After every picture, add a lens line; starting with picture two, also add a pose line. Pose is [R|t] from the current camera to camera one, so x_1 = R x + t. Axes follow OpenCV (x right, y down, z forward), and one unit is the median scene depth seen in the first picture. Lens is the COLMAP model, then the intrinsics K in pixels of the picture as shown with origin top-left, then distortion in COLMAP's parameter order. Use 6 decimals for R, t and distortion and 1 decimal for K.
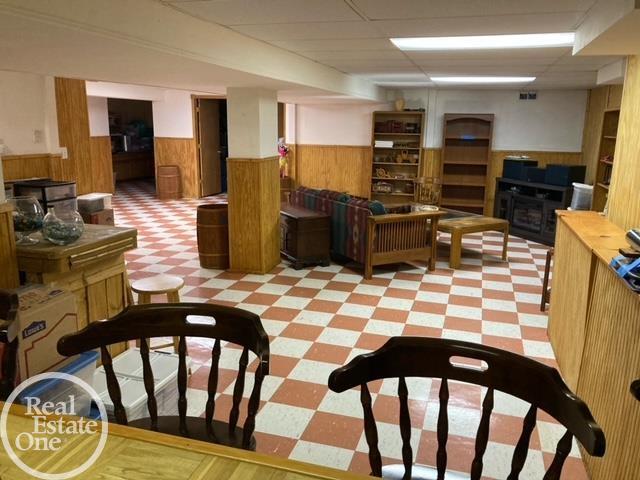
lens RADIAL K [[524.1, 0, 319.5], [0, 524.1, 238.8], [0, 0, 1]] dist [0.006090, -0.013091]
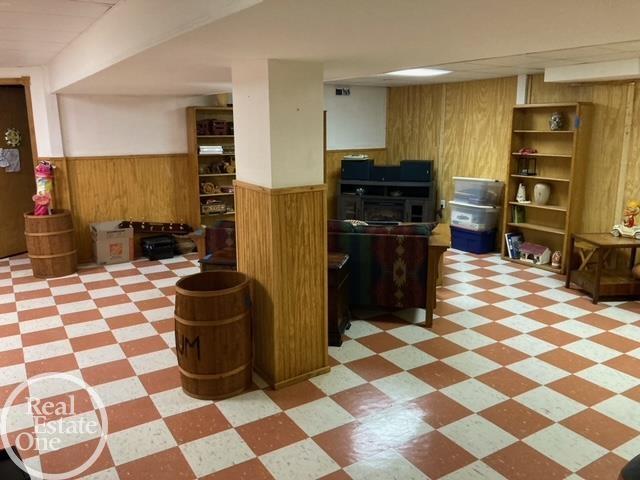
lens RADIAL K [[524.1, 0, 321.0], [0, 524.1, 241.5], [0, 0, 1]] dist [0.006090, -0.013091]
pose [[0.656894, -0.176748, 0.732974, -0.371413], [0.172855, 0.981547, 0.081775, -0.090726], [-0.733902, 0.072980, 0.675324, 0.408650]]
